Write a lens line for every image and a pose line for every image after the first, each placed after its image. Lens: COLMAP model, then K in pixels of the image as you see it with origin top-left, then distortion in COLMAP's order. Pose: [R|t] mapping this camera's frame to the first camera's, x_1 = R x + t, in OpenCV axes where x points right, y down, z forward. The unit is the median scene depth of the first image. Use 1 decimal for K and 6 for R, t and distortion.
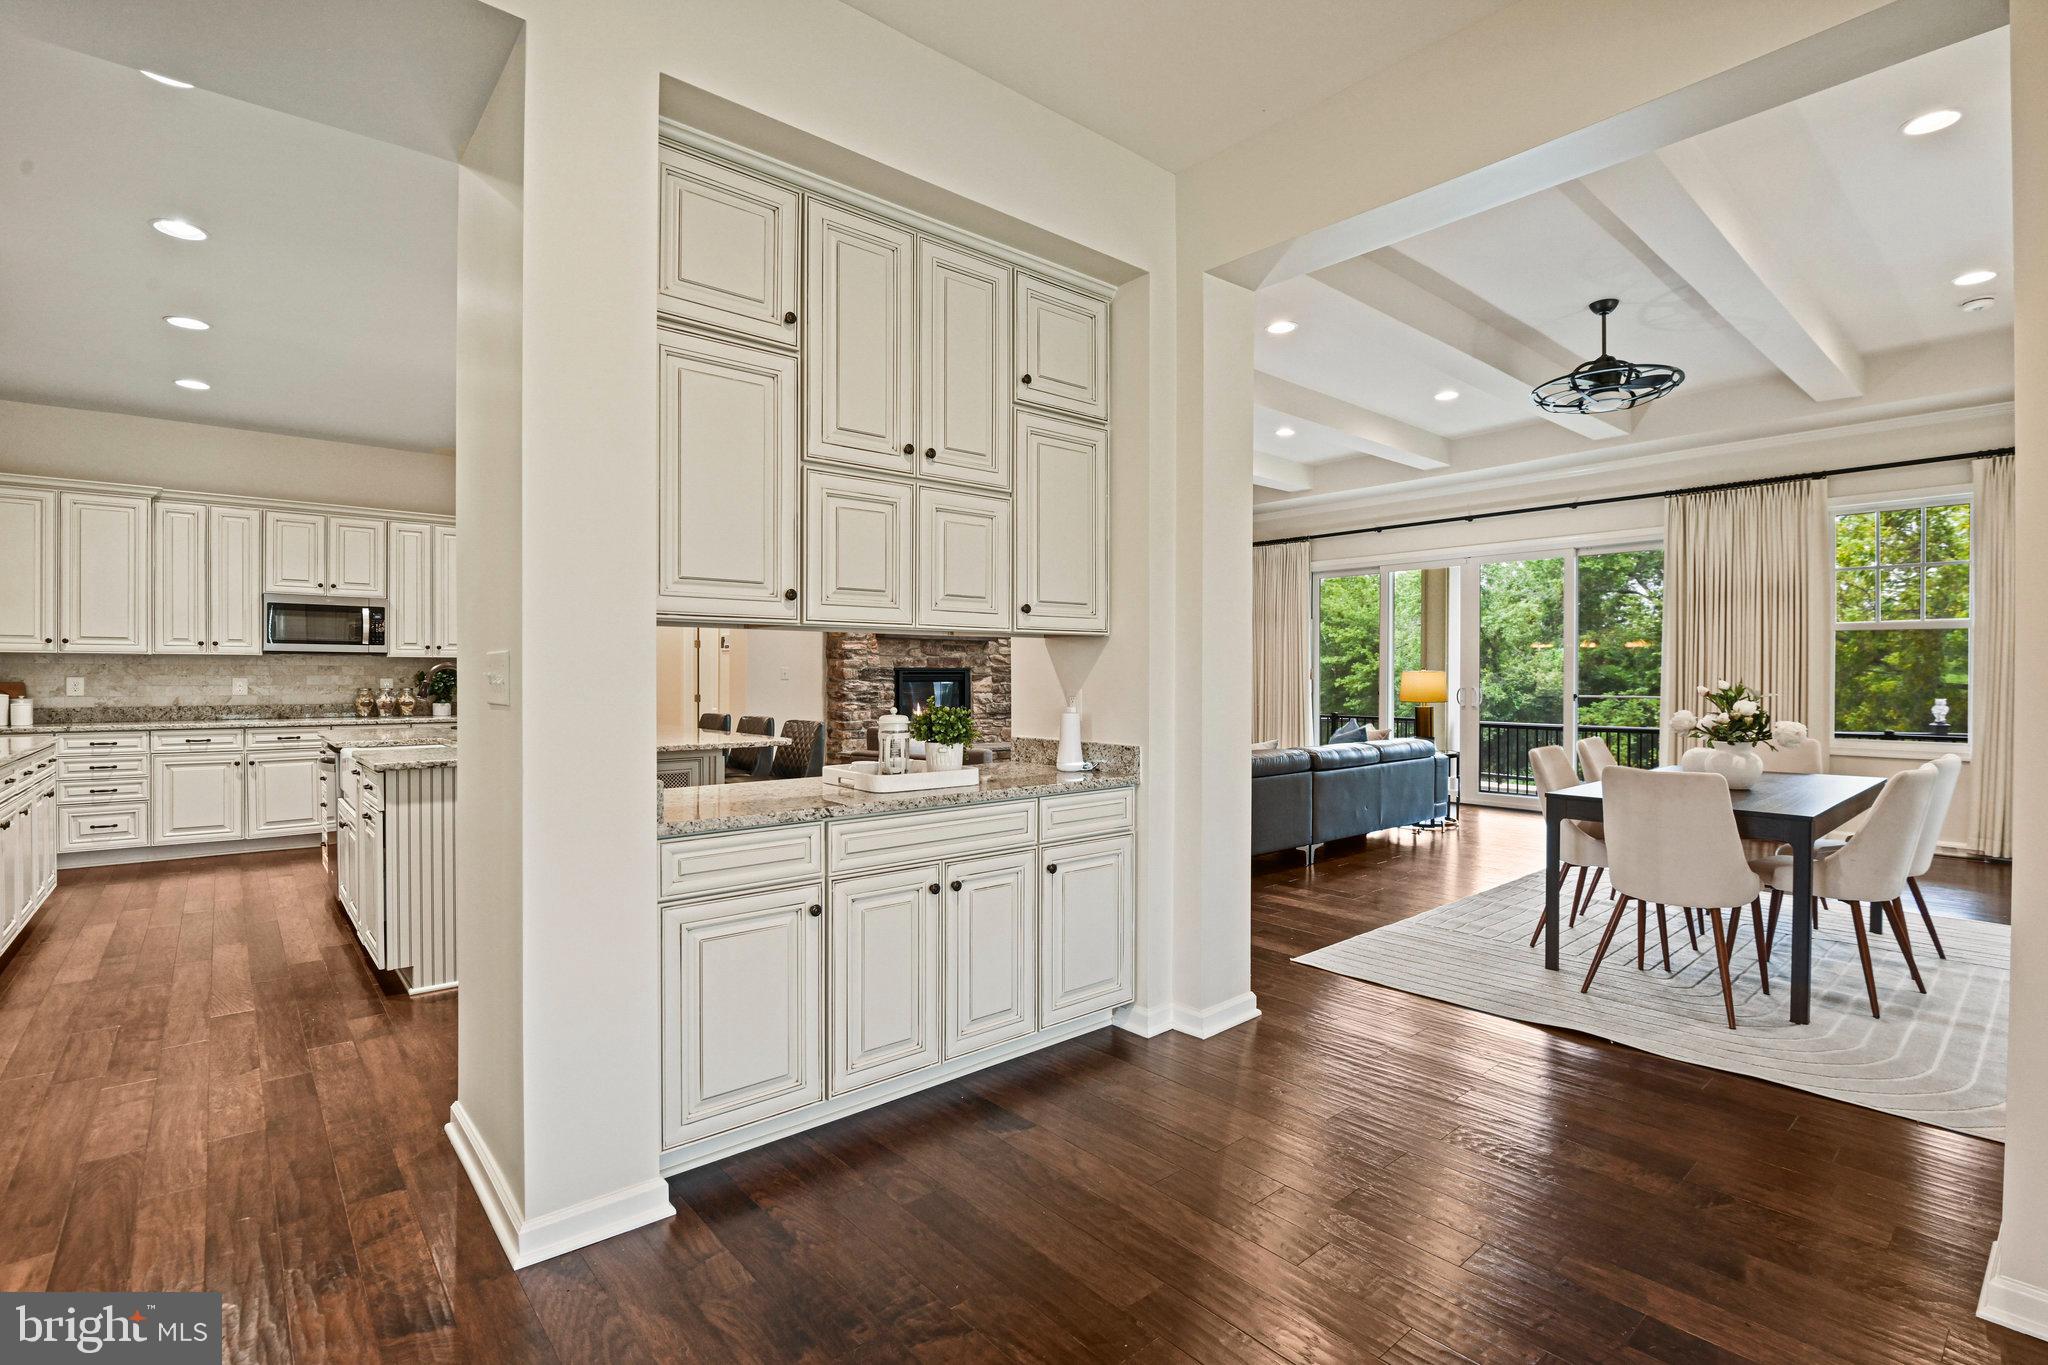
lens RADIAL K [[946.1, 0, 1025.1], [0, 946.1, 681.5], [0, 0, 1]] dist [-0.012967, -0.005023]
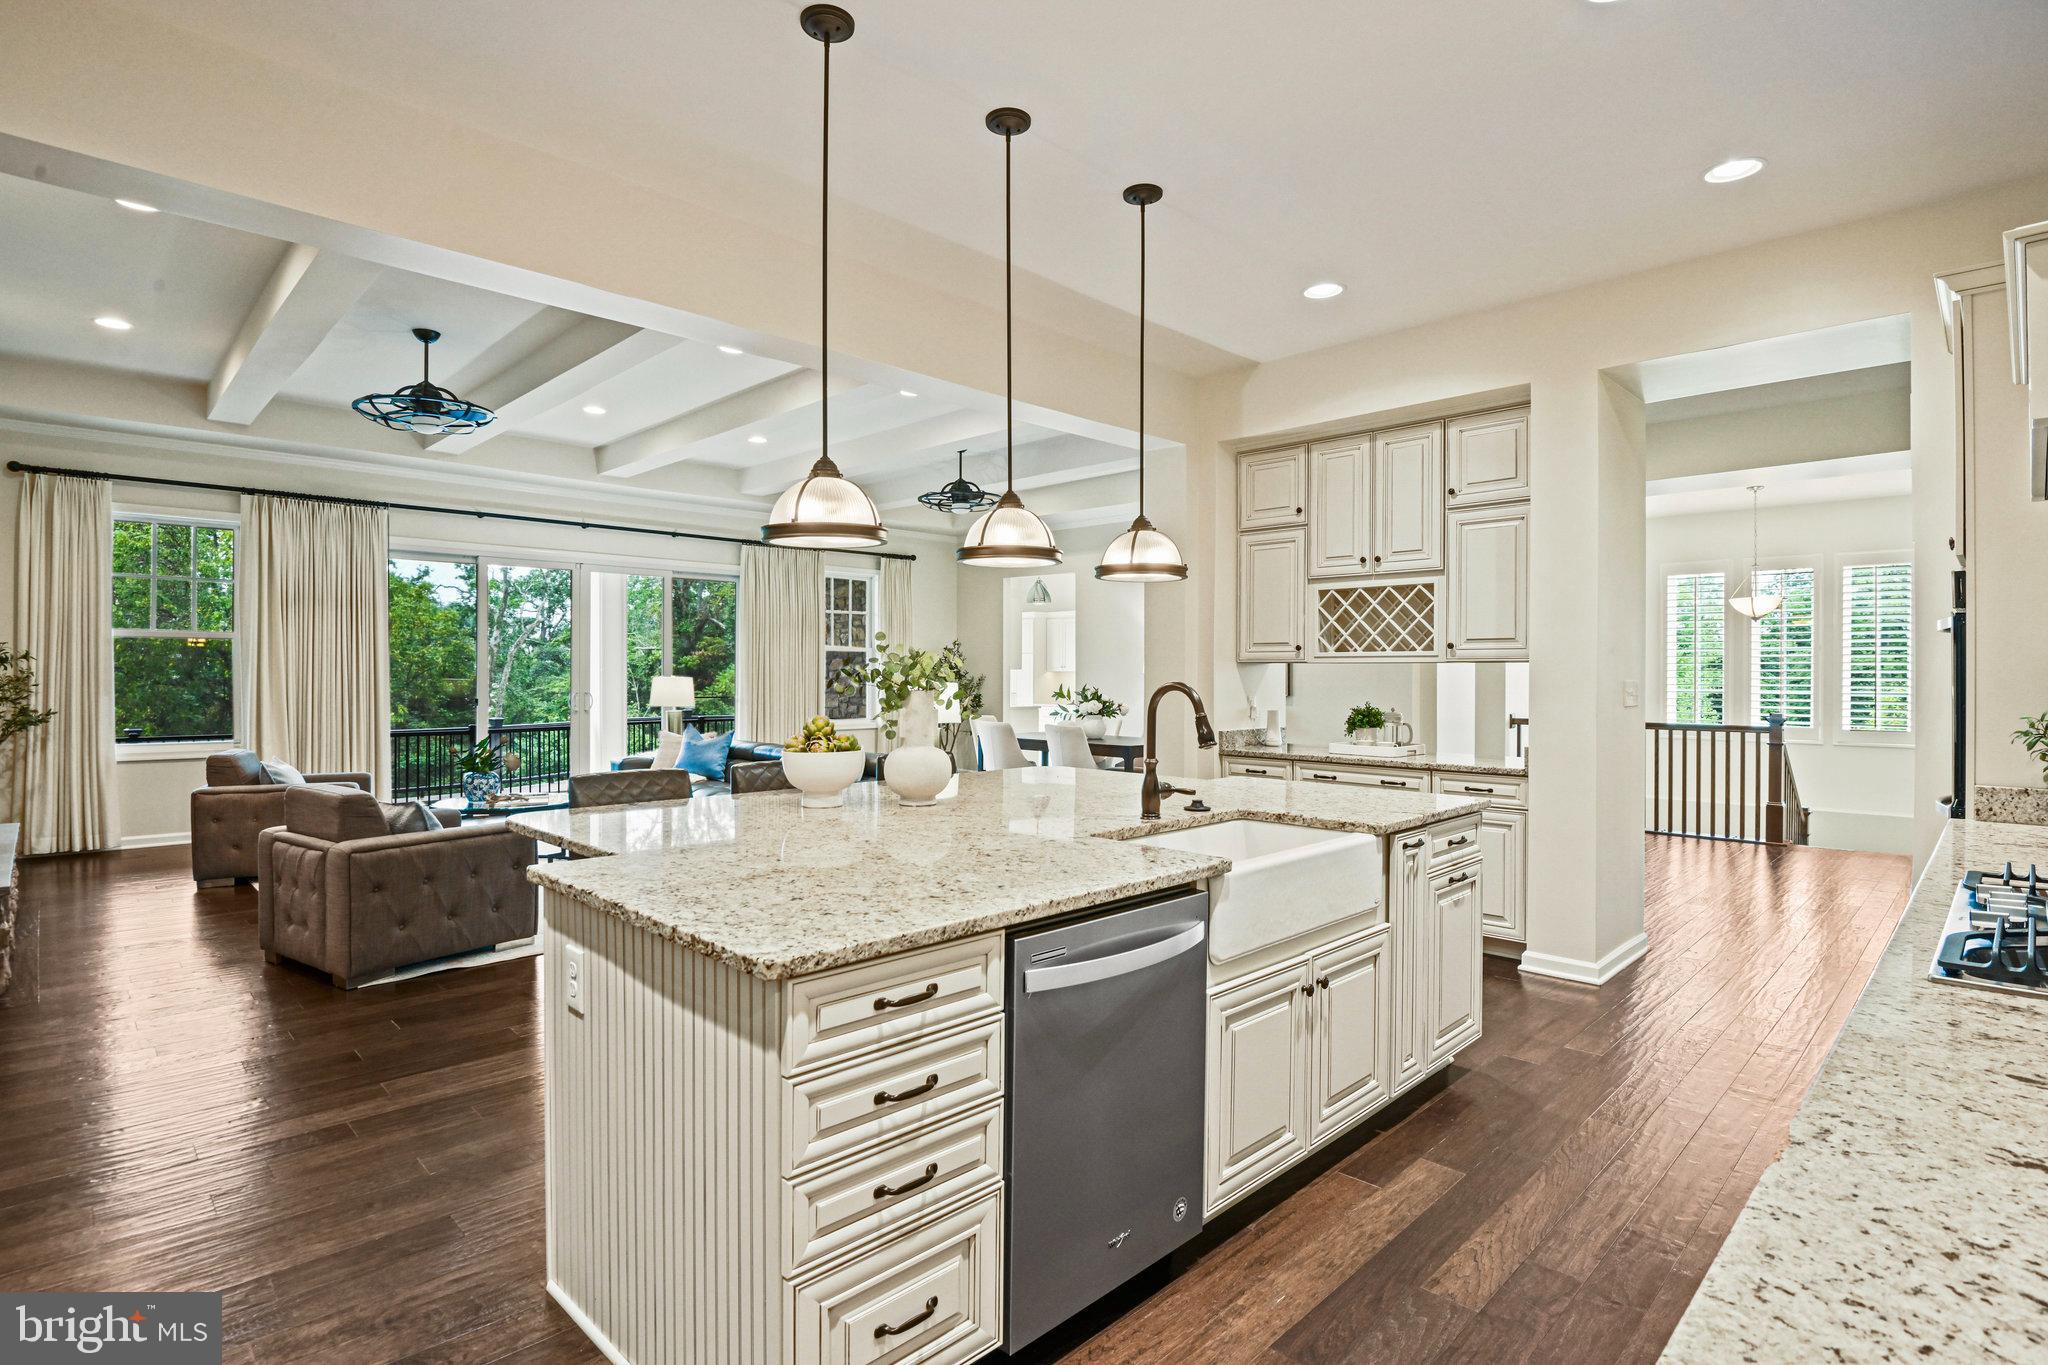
lens RADIAL K [[1014.9, 0, 1026.9], [0, 1014.9, 676.7], [0, 0, 1]] dist [-0.013387, -0.009037]
pose [[-0.071163, -0.004117, 0.997456, -0.823587], [0.004062, 0.999982, 0.004417, -0.016944], [-0.997456, 0.004366, -0.071145, 0.769193]]
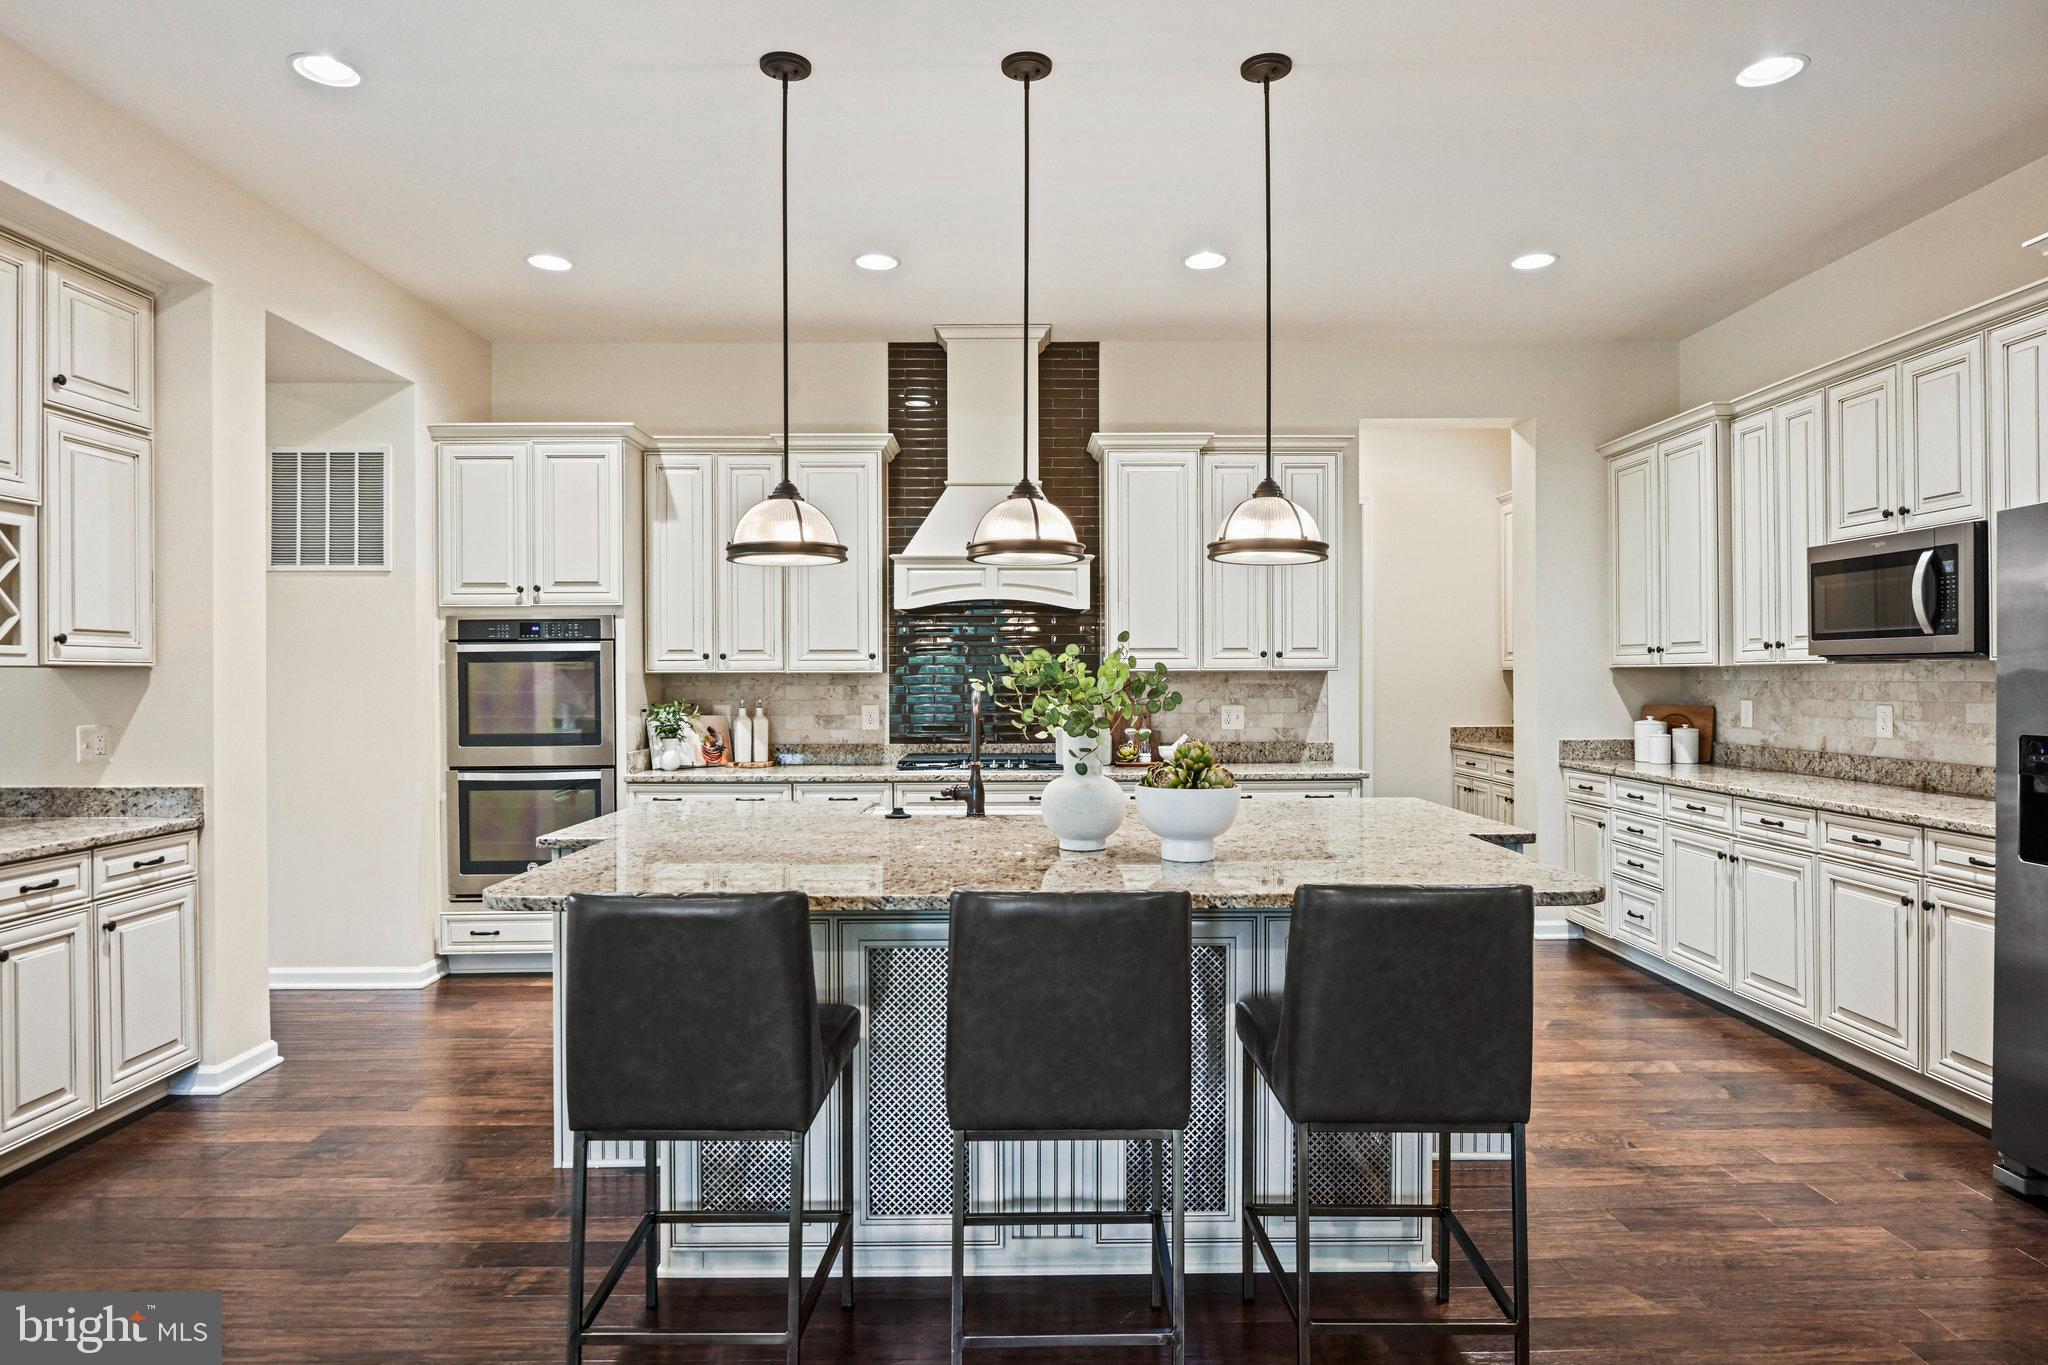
lens RADIAL K [[1191.6, 0, 1029.3], [0, 1191.6, 680.1], [0, 0, 1]] dist [-0.009283, -0.010358]
pose [[-0.642273, 0.002526, -0.766472, -0.013437], [-0.002303, 0.999984, 0.005226, -0.020554], [0.766472, 0.005122, -0.642257, 1.049659]]
